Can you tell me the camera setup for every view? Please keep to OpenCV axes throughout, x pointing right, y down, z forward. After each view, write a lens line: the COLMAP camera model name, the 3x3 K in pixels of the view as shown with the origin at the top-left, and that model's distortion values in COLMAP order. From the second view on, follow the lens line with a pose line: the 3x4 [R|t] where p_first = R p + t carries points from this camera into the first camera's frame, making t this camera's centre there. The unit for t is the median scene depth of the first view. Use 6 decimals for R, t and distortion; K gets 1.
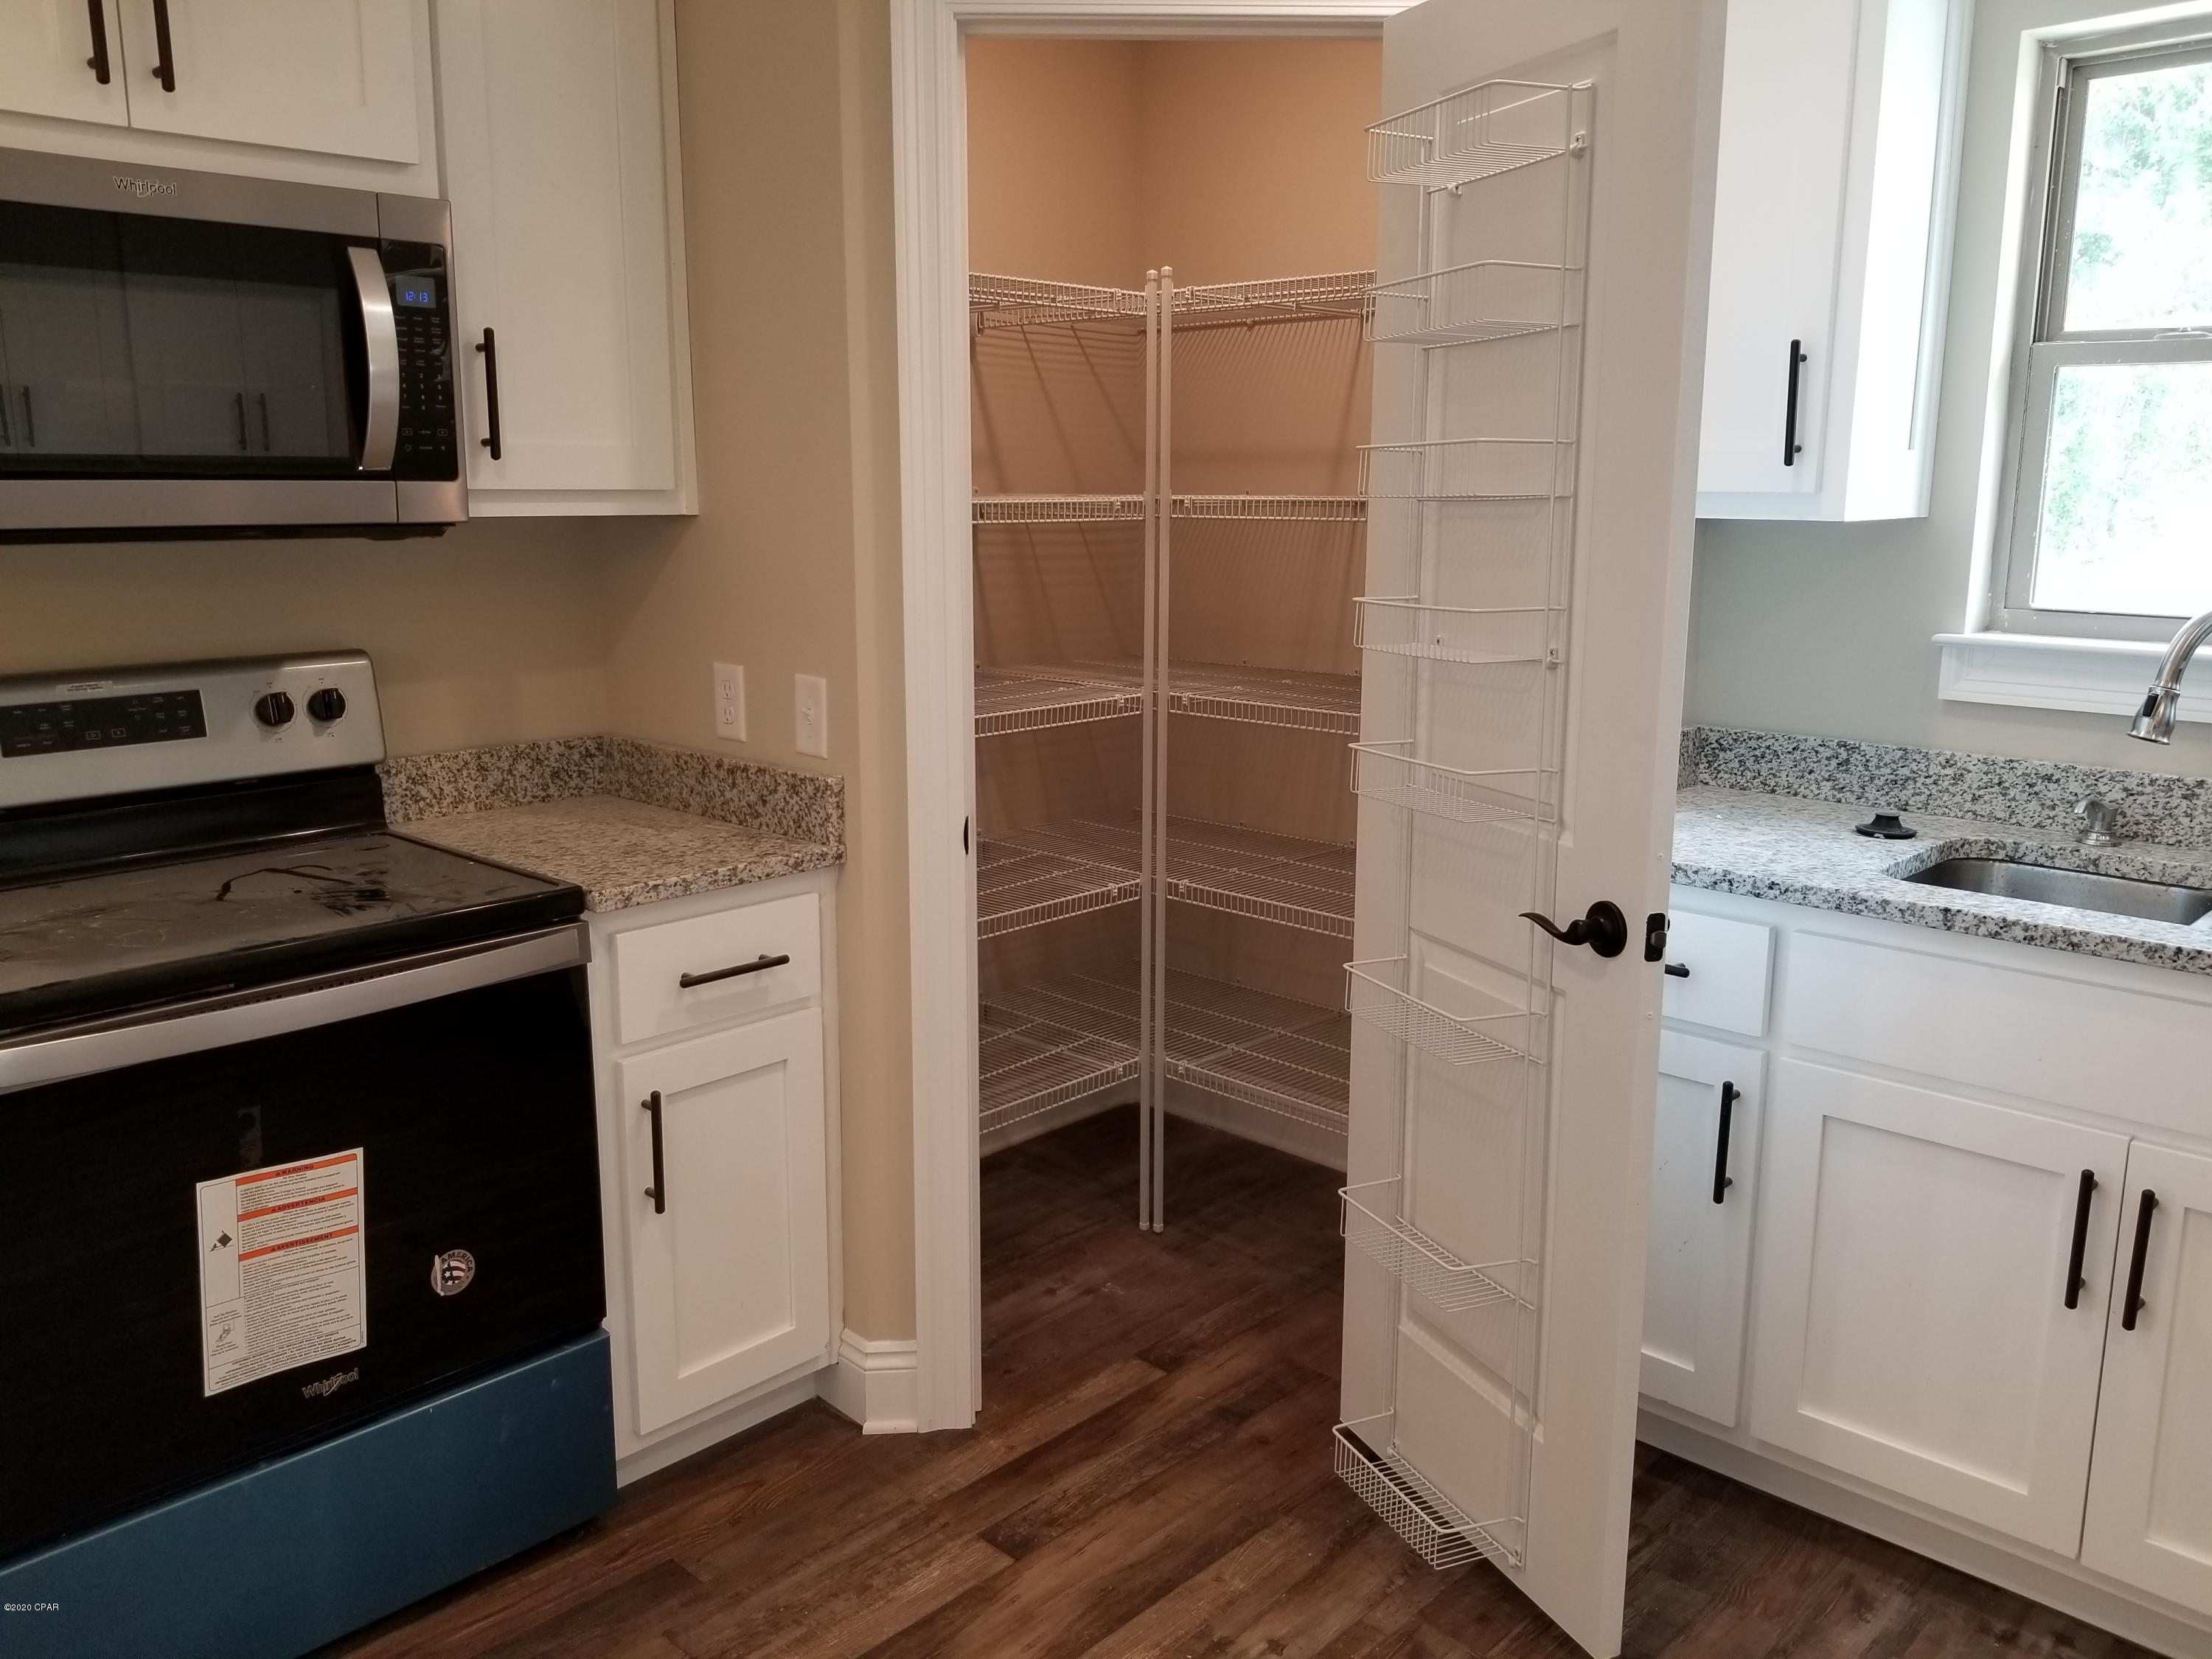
lens RADIAL K [[1730.6, 0, 1099.3], [0, 1730.6, 806.4], [0, 0, 1]] dist [0.078424, -0.139082]
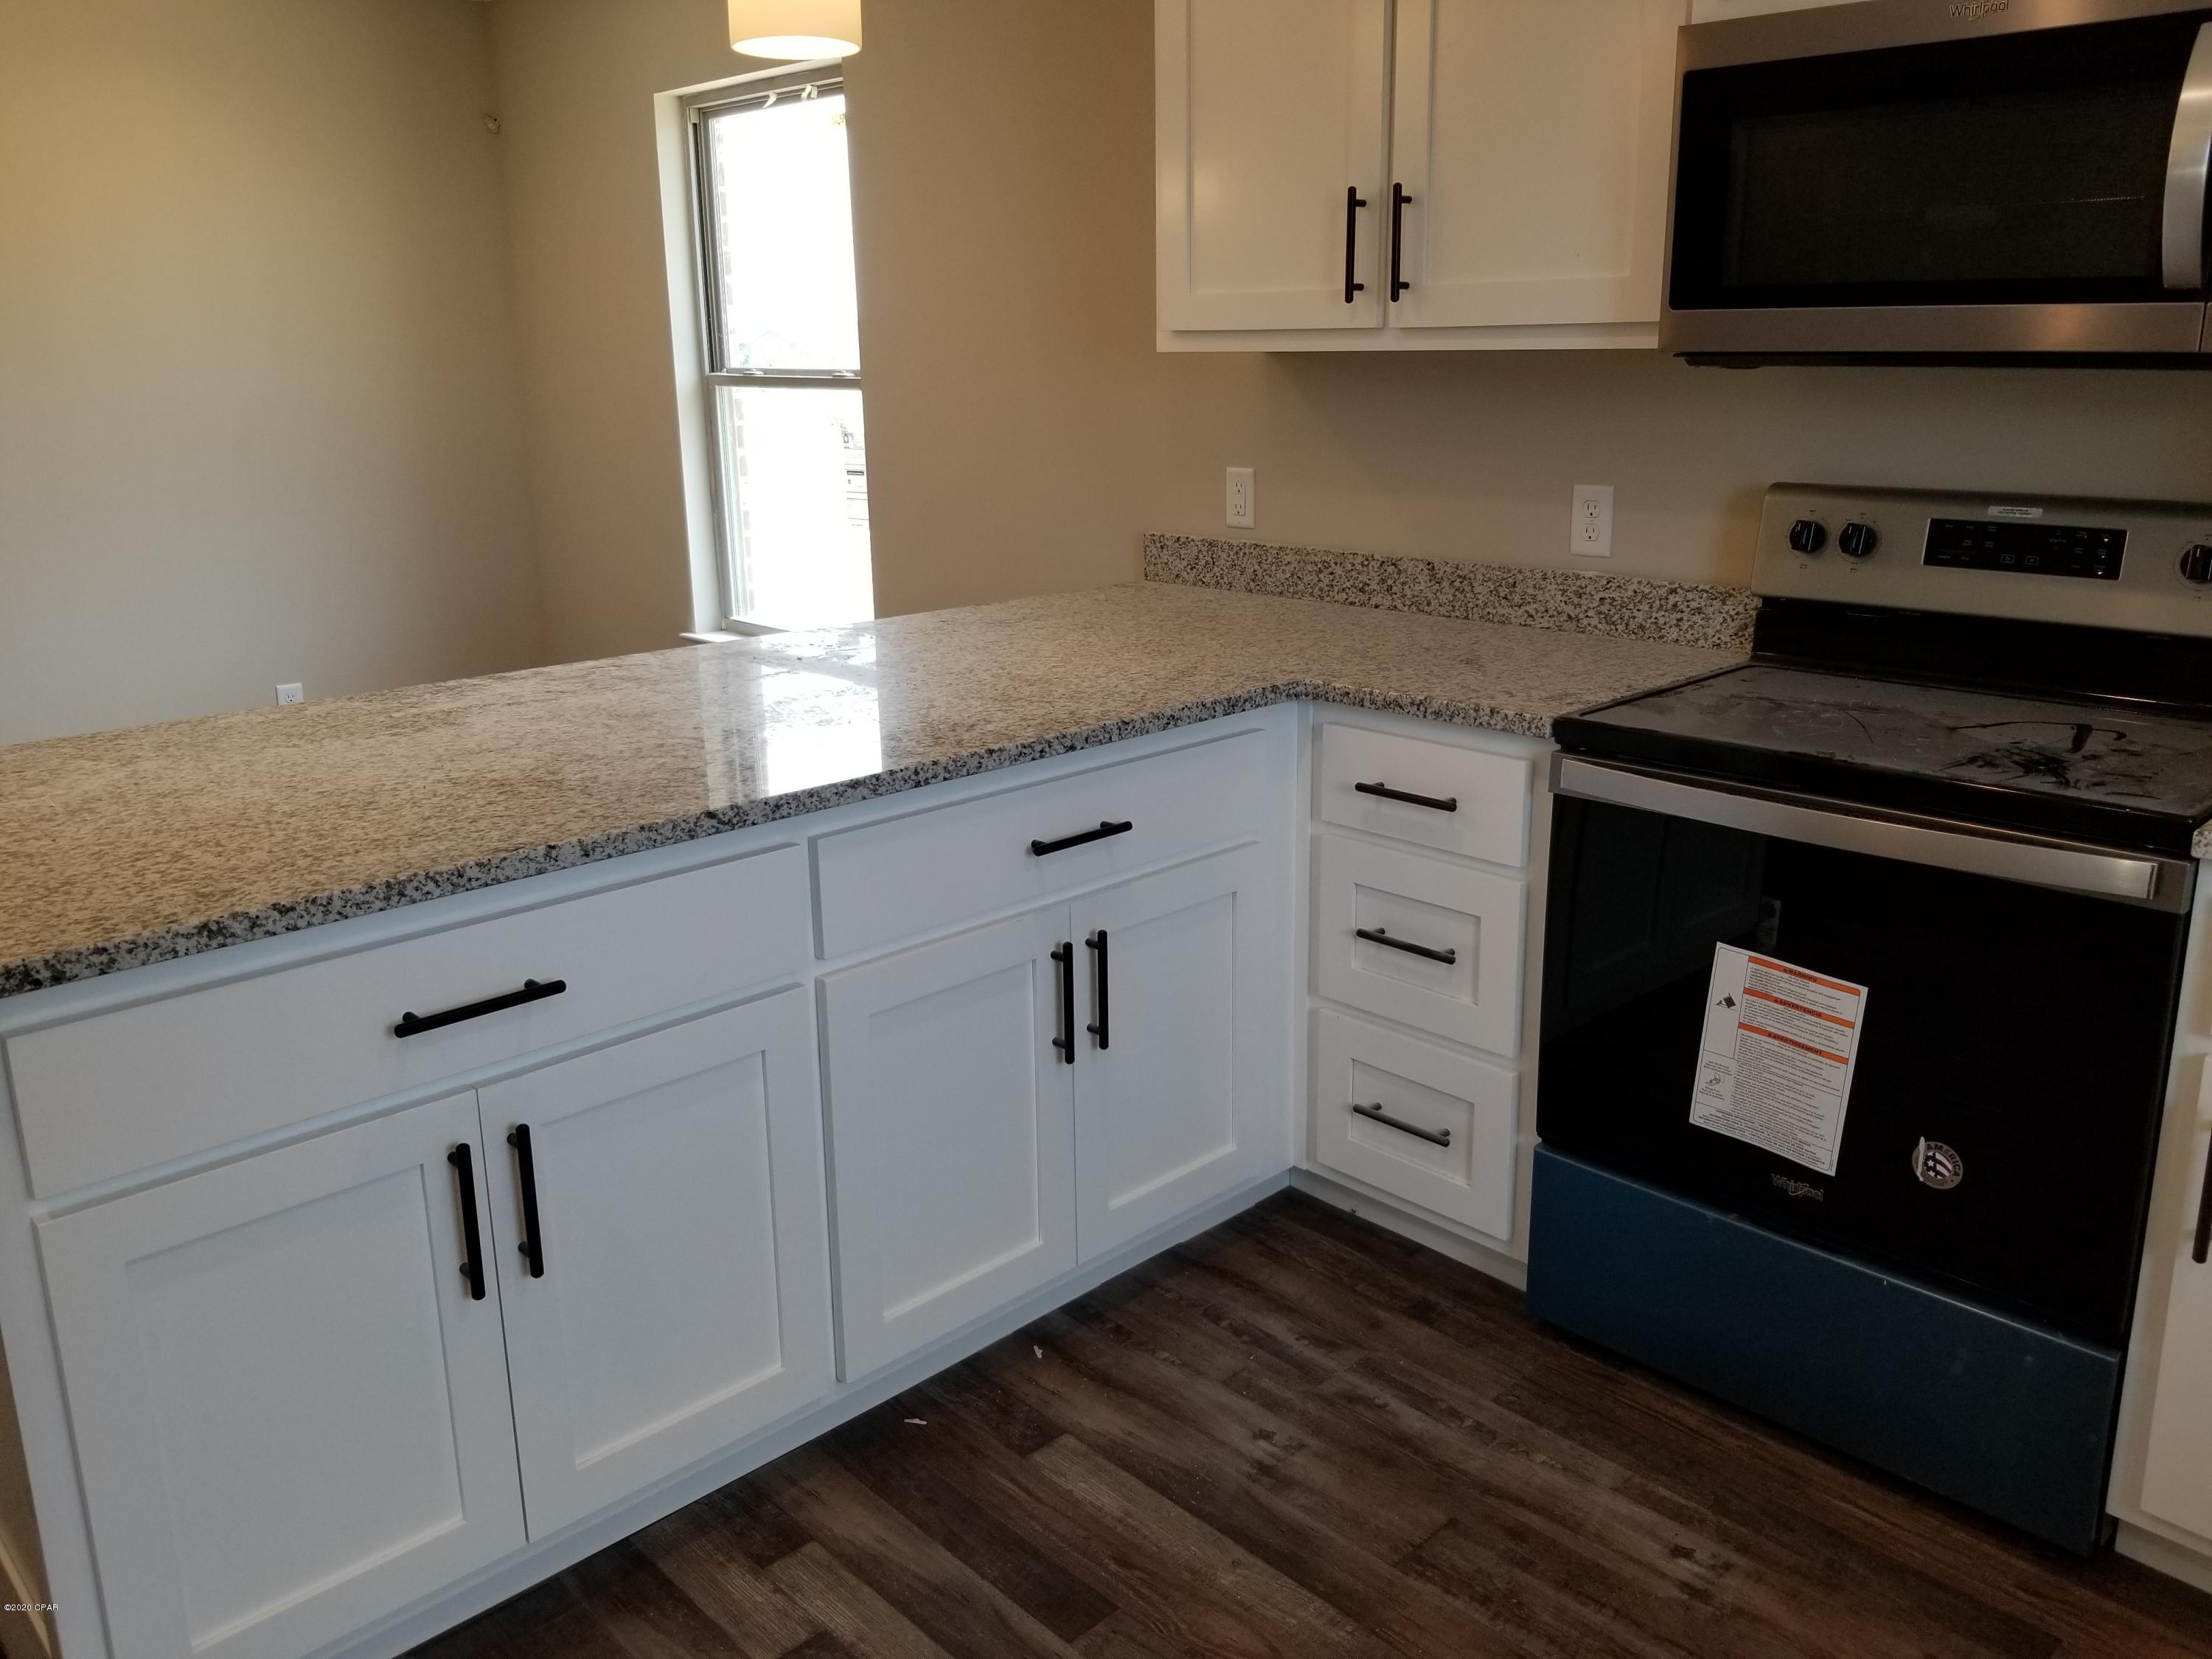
lens RADIAL K [[1724.6, 0, 1109.2], [0, 1724.6, 781.0], [0, 0, 1]] dist [0.002822, 0.001139]
pose [[-0.037614, 0.247821, -0.968075, 0.449707], [-0.173103, 0.952499, 0.250560, -0.076881], [0.984185, 0.177001, 0.007071, 0.480006]]
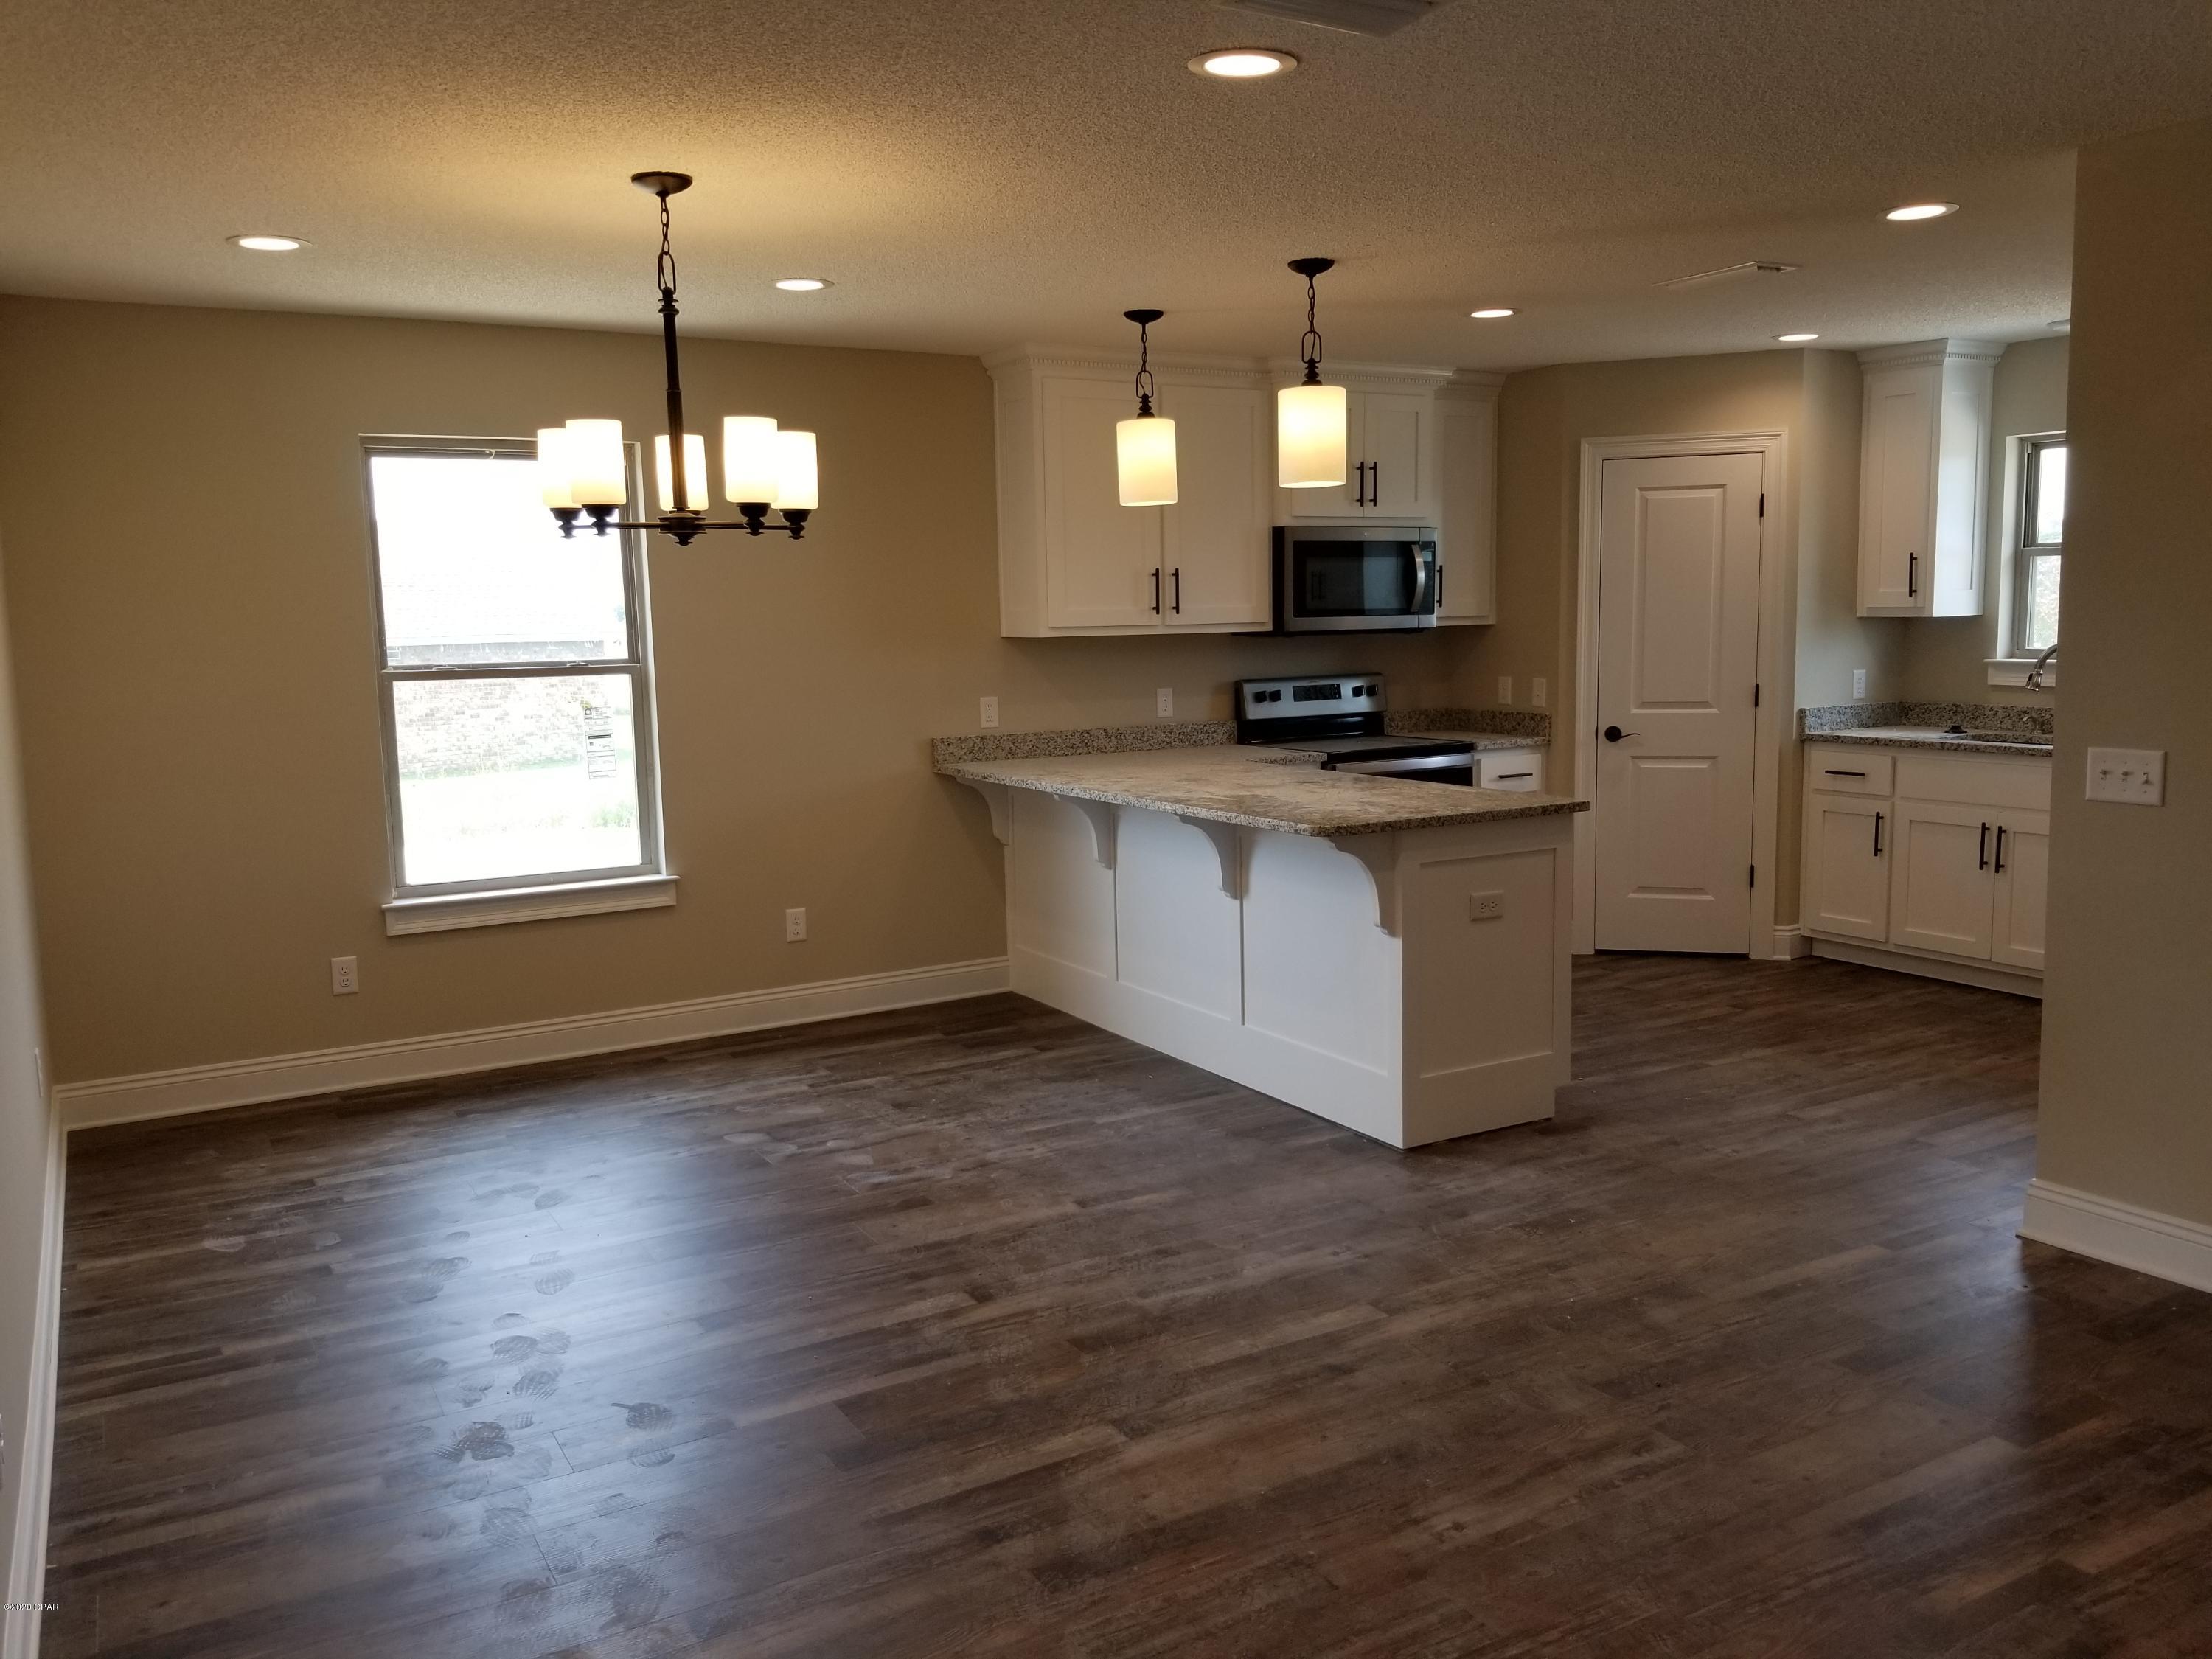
lens RADIAL K [[1717.5, 0, 1104.7], [0, 1717.5, 857.6], [0, 0, 1]] dist [0.077659, -0.143818]
pose [[0.959570, 0.017611, -0.280918, -0.053322], [-0.030345, 0.998696, -0.041047, 0.385802], [0.279829, 0.047912, 0.958854, -2.065075]]
